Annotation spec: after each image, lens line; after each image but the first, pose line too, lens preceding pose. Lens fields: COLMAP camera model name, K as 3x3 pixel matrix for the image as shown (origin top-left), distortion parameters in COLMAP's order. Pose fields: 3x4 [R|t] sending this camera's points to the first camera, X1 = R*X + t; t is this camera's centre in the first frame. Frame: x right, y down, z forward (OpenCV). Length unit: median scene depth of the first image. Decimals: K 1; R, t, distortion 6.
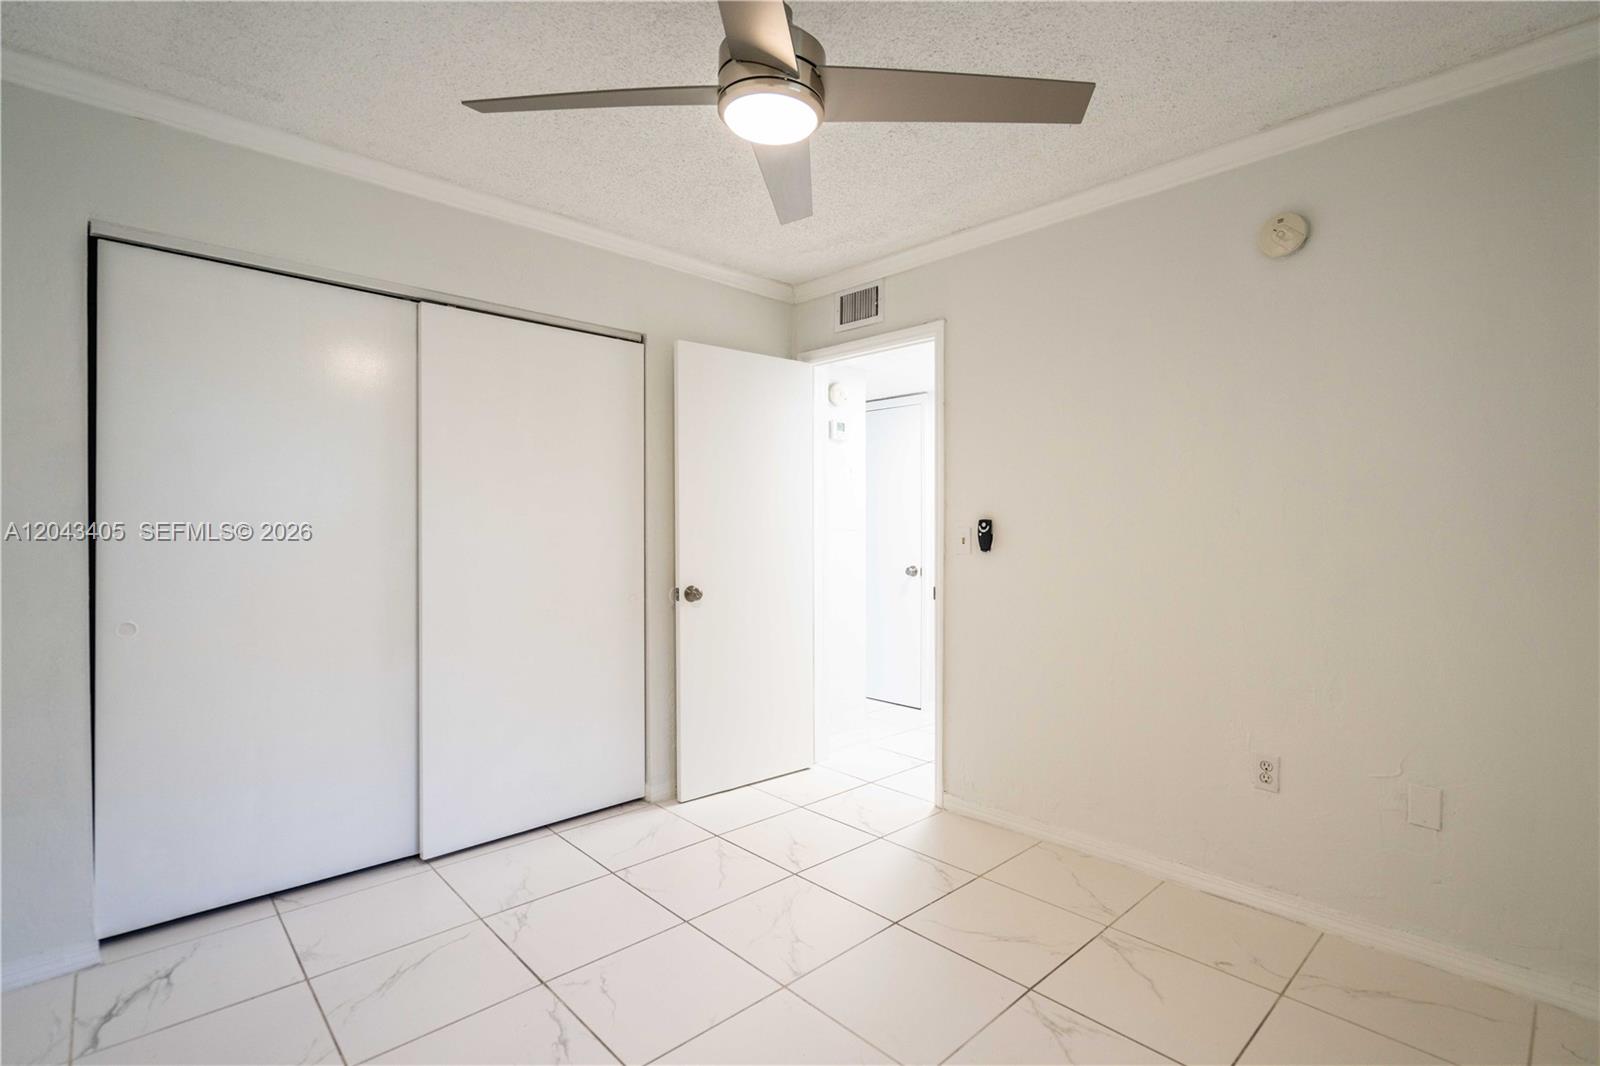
lens RADIAL K [[741.4, 0, 802.5], [0, 741.4, 534.8], [0, 0, 1]] dist [-0.005409, -0.001344]
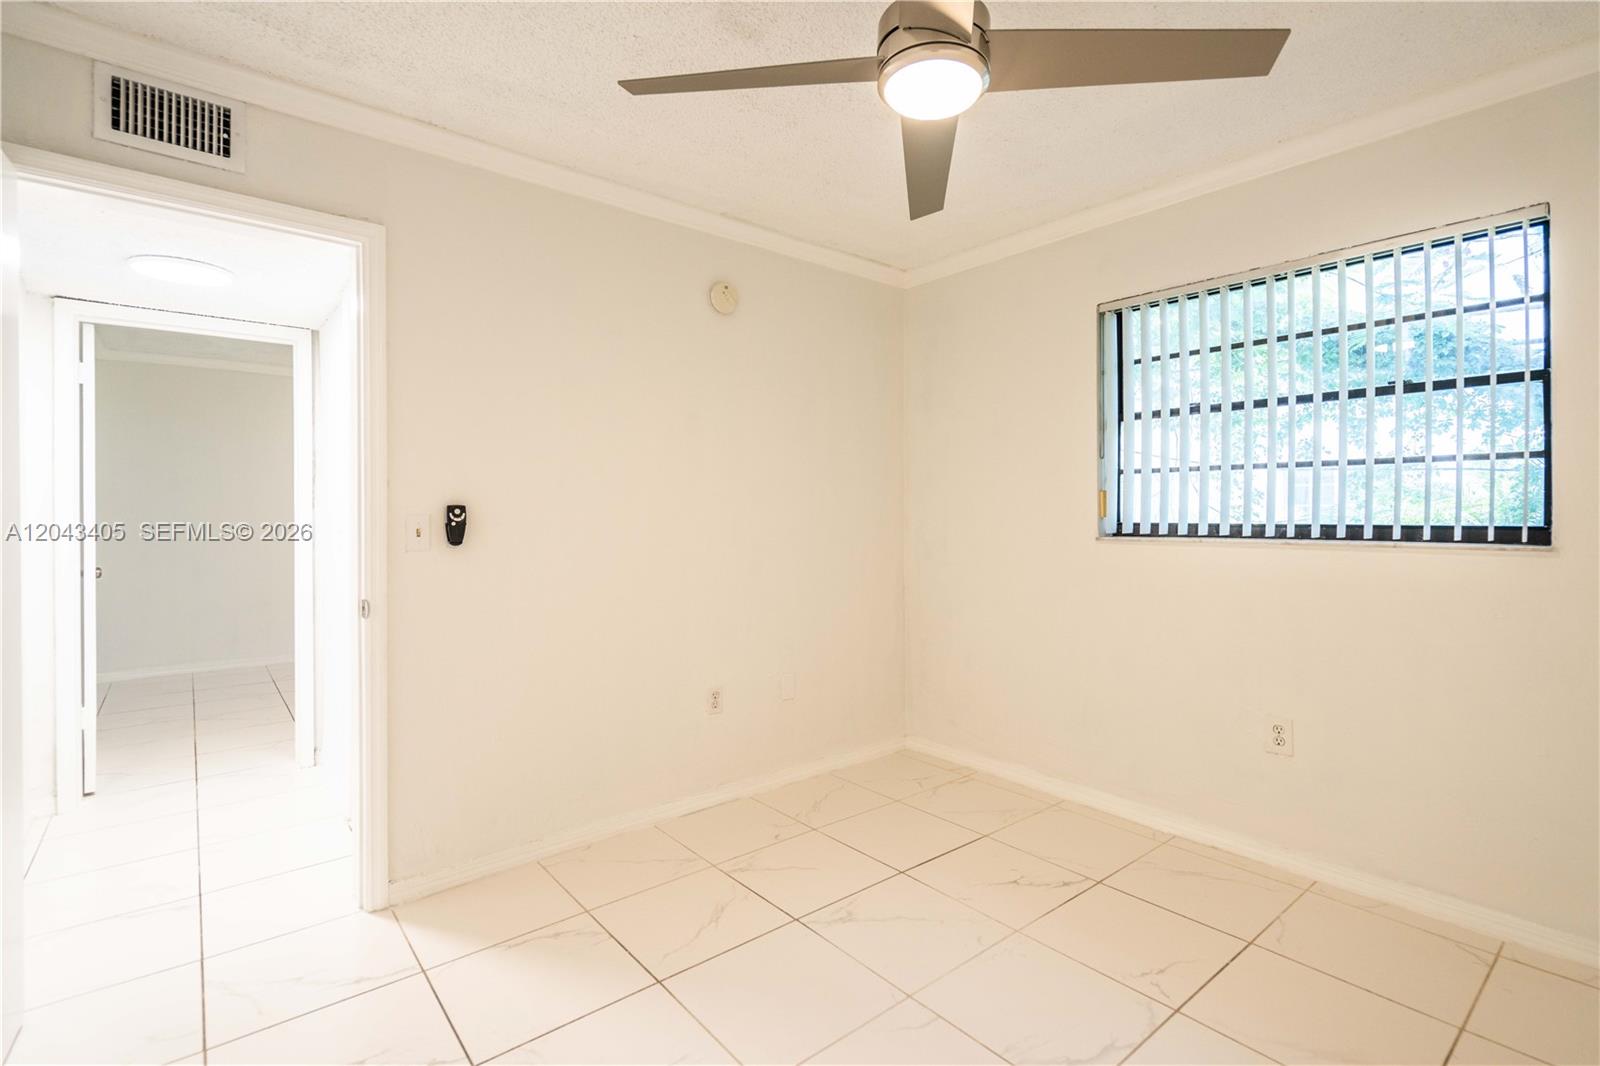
lens RADIAL K [[741.4, 0, 806.5], [0, 741.4, 519.7], [0, 0, 1]] dist [-0.005409, -0.001344]
pose [[0.064587, -0.003373, 0.997906, -0.526188], [0.013960, 0.999899, 0.002476, -0.001702], [-0.997814, 0.013771, 0.064628, 0.576219]]
